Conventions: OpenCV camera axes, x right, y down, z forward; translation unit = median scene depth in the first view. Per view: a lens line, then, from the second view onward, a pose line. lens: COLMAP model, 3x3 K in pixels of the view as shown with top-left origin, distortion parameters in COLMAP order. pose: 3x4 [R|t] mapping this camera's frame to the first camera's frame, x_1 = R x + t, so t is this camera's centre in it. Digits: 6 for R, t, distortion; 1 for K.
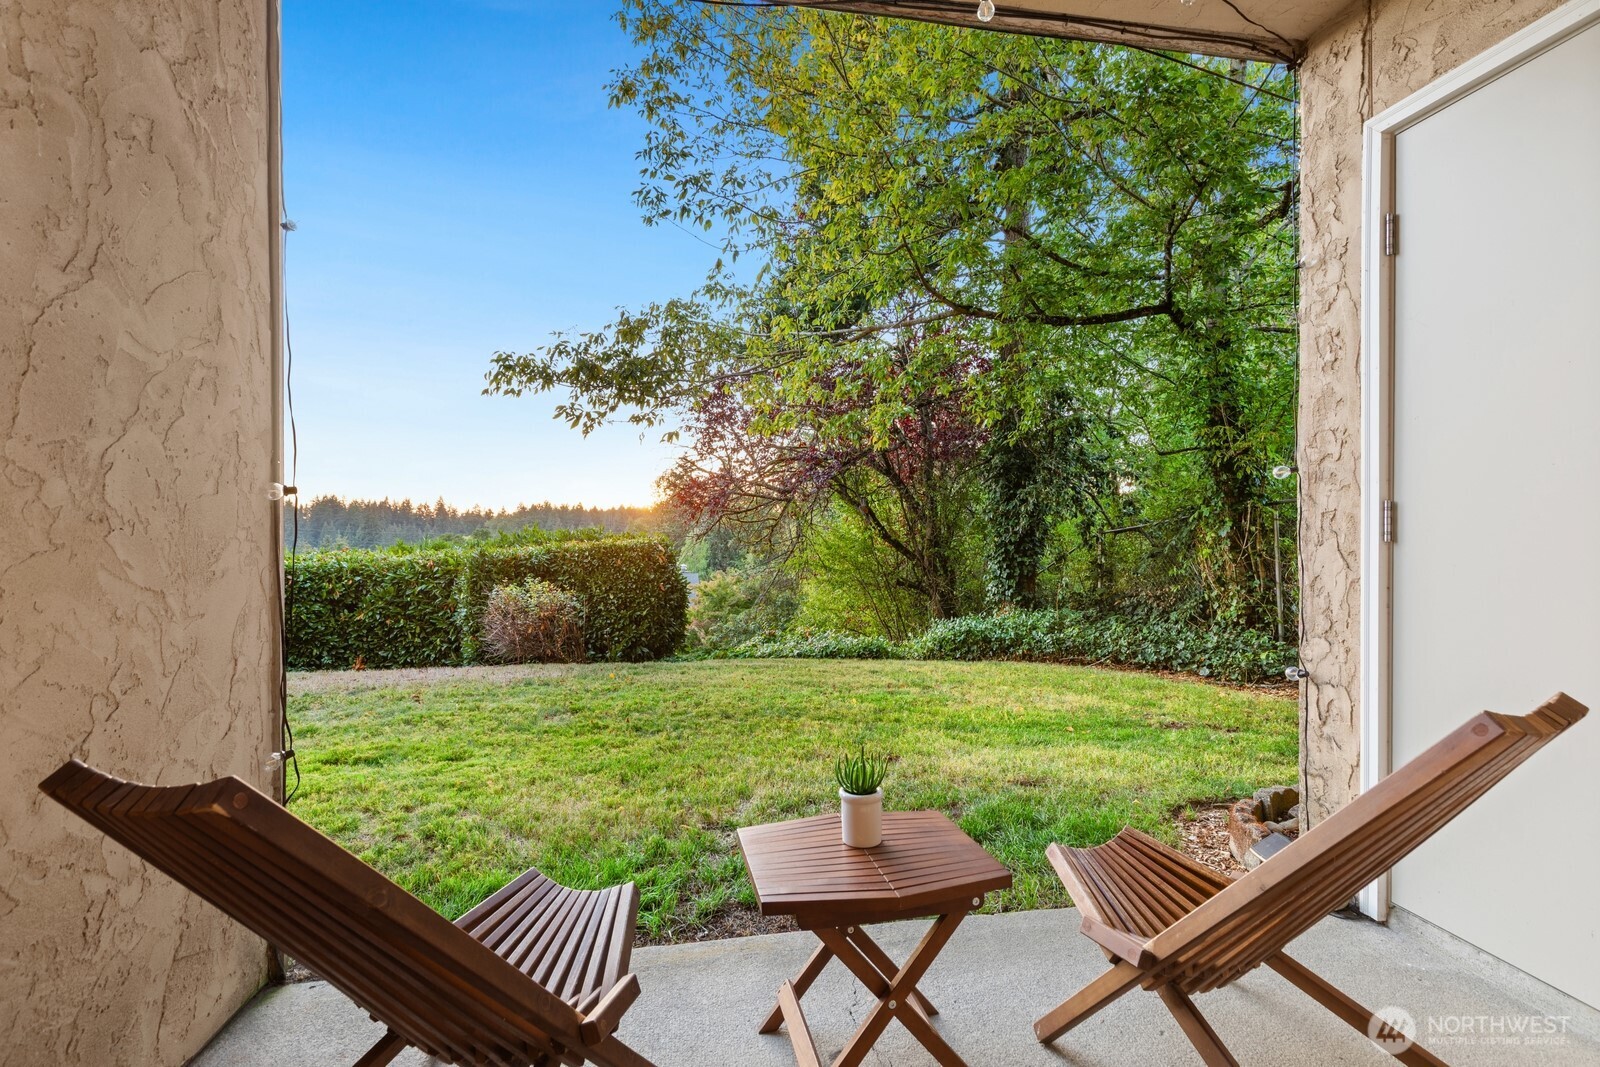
lens RADIAL K [[727.9, 0, 808.5], [0, 727.9, 530.9], [0, 0, 1]] dist [0.012603, -0.000460]
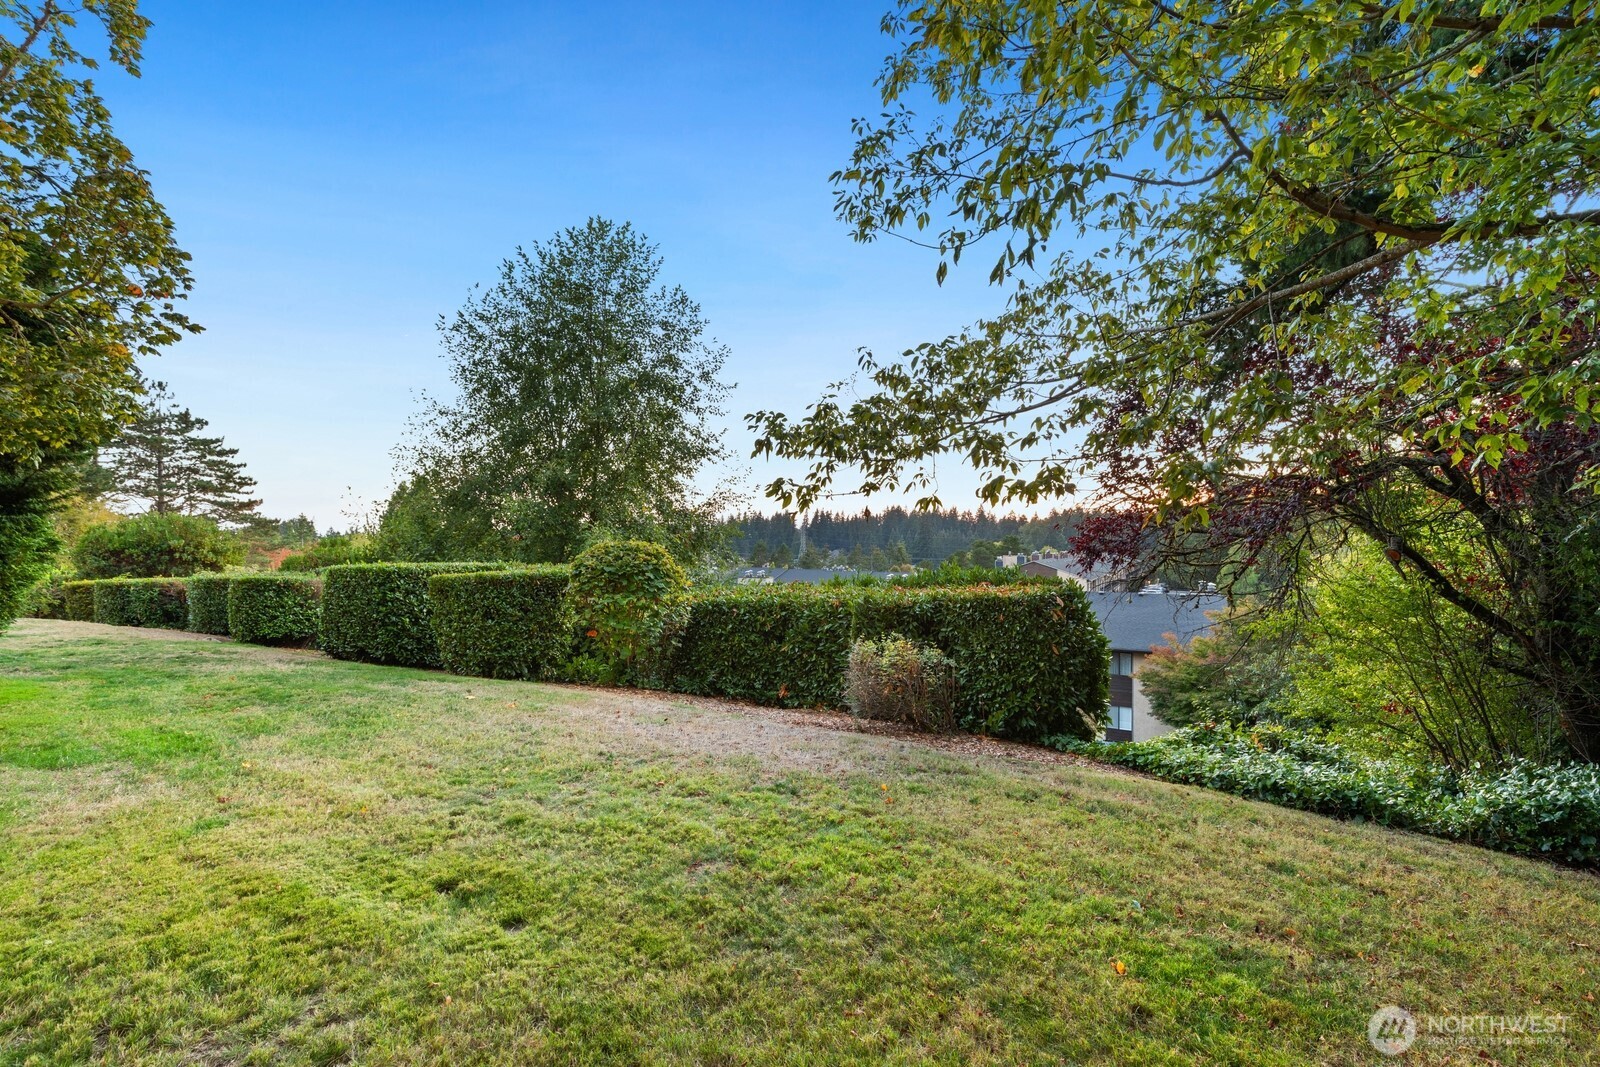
lens RADIAL K [[727.9, 0, 800.8], [0, 727.9, 540.0], [0, 0, 1]] dist [0.012603, -0.000460]
pose [[0.760250, 0.005516, -0.649607, 0.120486], [-0.001942, 0.999979, 0.006218, -0.054257], [0.649627, -0.003466, 0.760245, 0.186198]]
